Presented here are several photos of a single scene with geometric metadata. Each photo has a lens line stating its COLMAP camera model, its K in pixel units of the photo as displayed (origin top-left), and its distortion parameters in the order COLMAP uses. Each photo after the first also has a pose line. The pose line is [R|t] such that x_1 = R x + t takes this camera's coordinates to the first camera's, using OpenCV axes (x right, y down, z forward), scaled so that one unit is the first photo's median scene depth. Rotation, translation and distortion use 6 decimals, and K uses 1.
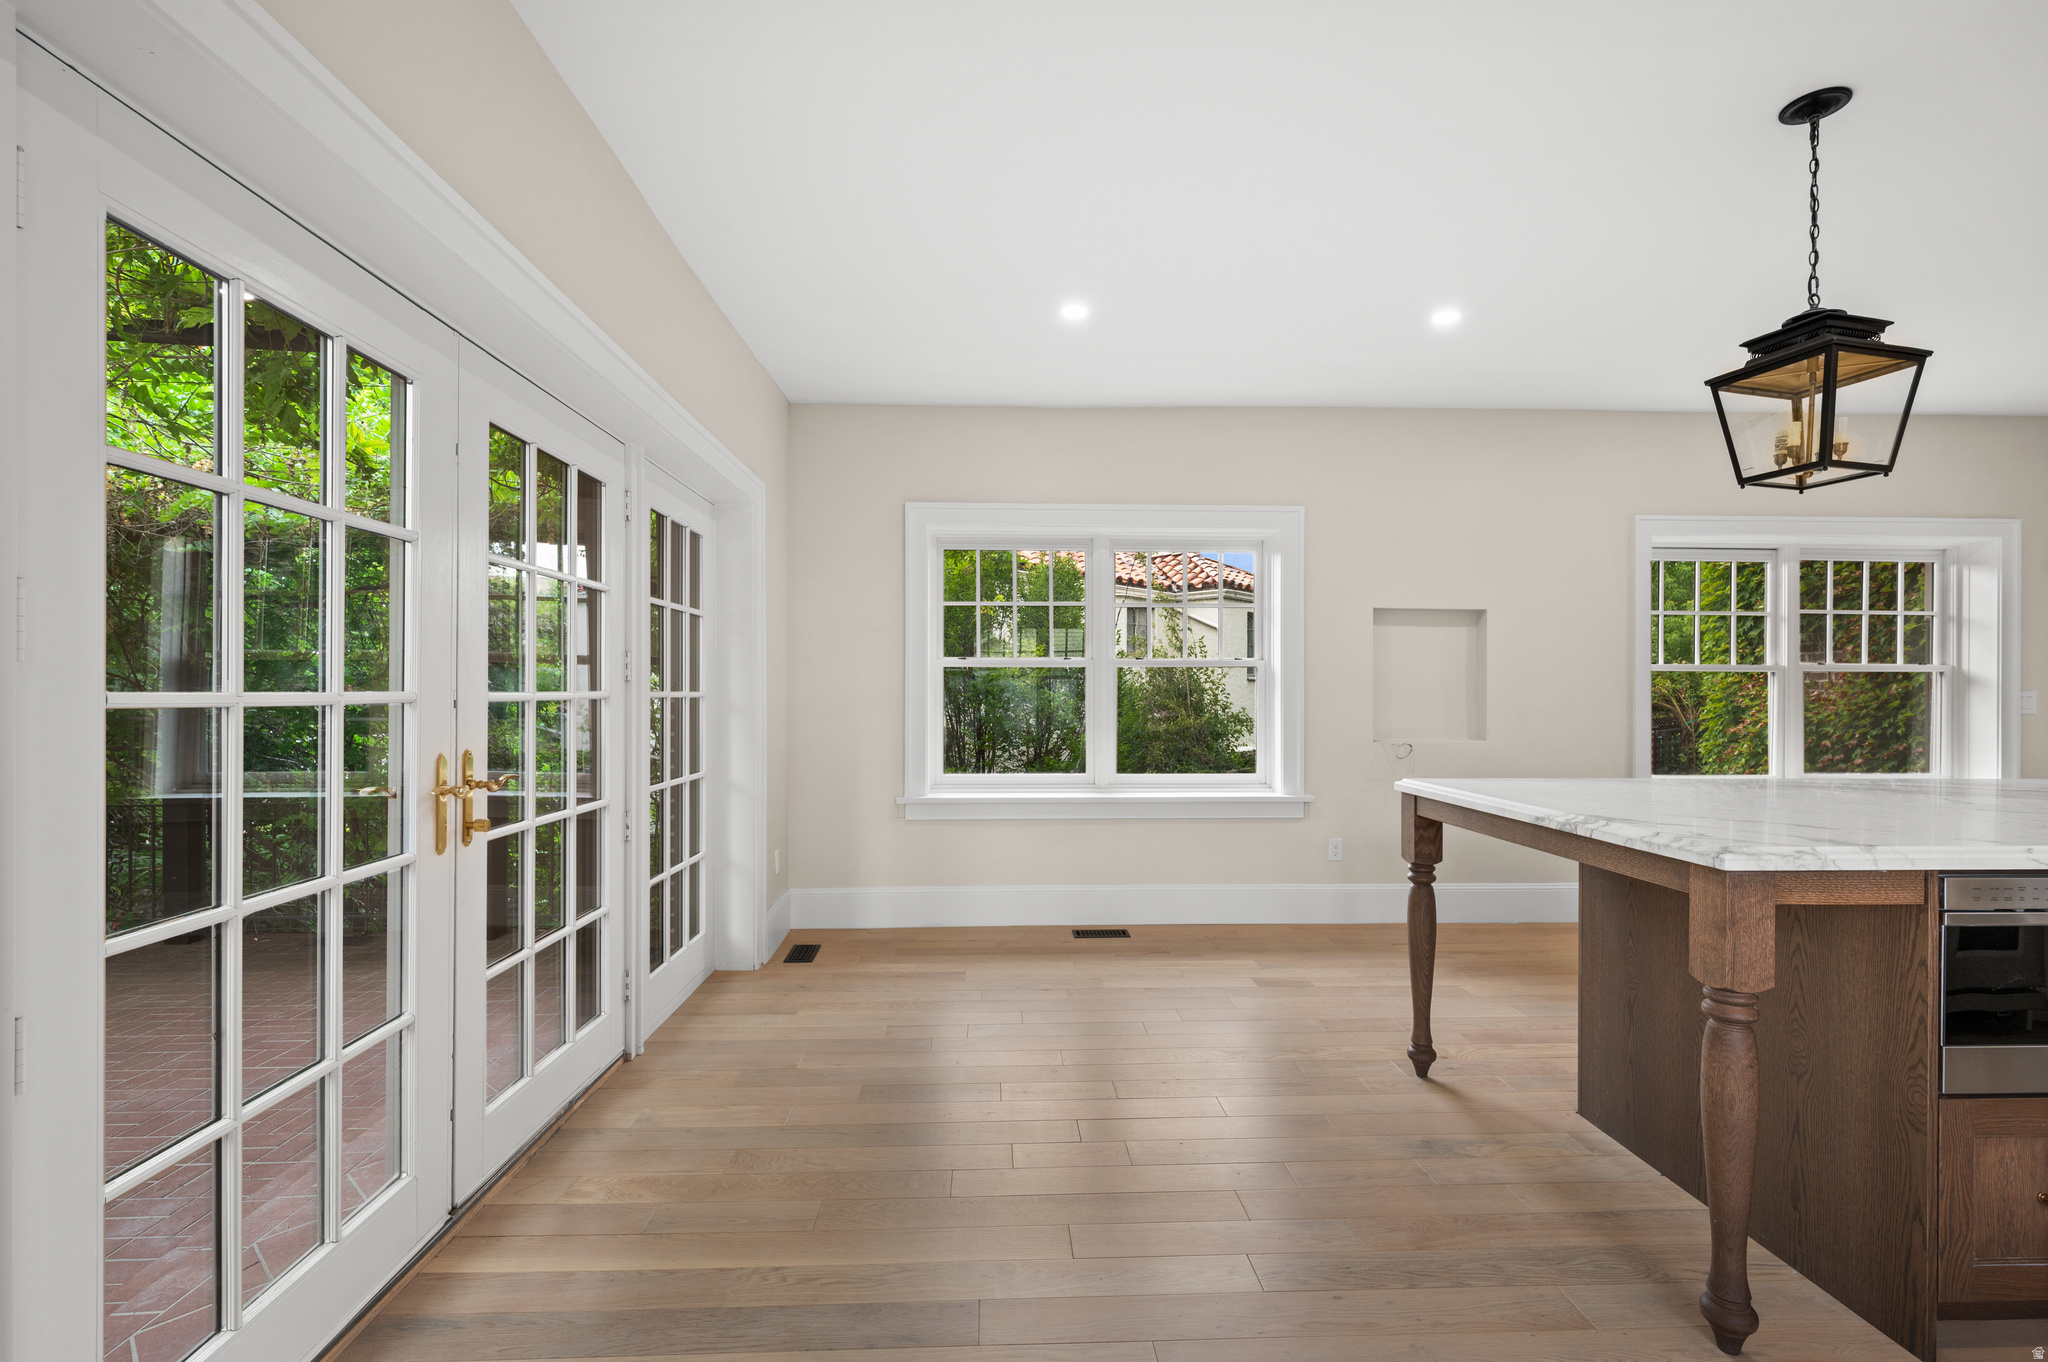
lens RADIAL K [[920.2, 0, 1025.9], [0, 920.2, 696.3], [0, 0, 1]] dist [-0.000463, 0.000616]
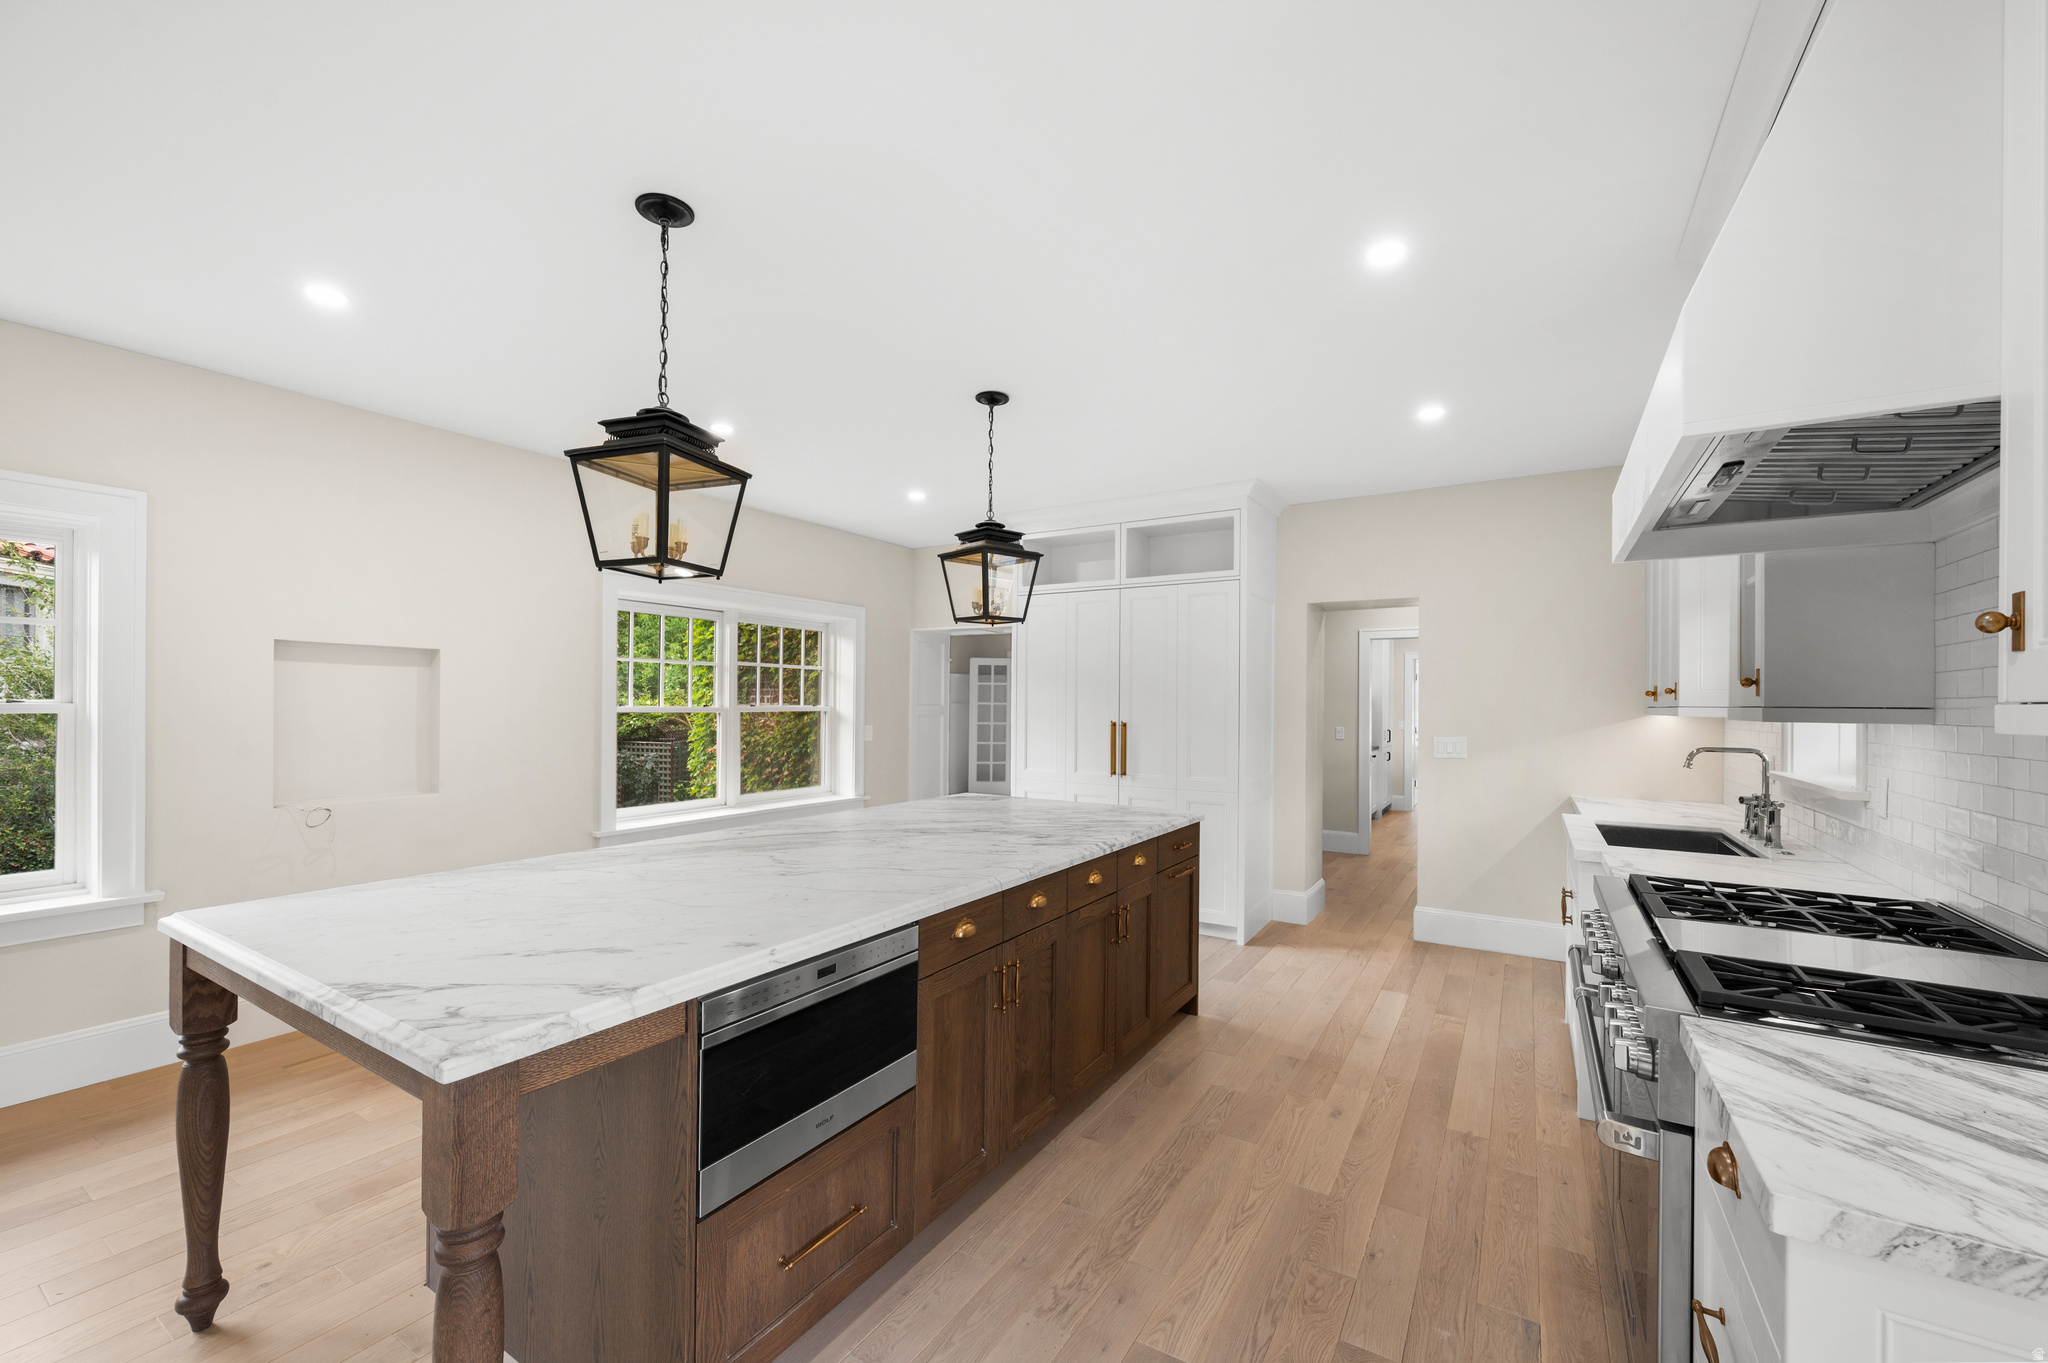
lens RADIAL K [[811.6, 0, 1015.8], [0, 811.6, 701.7], [0, 0, 1]] dist [-0.000166, -0.000170]
pose [[0.566452, 0.003499, 0.824087, 0.320121], [-0.006230, 0.999981, 0.000036, -0.090421], [-0.824071, -0.005155, 0.566463, 0.153115]]
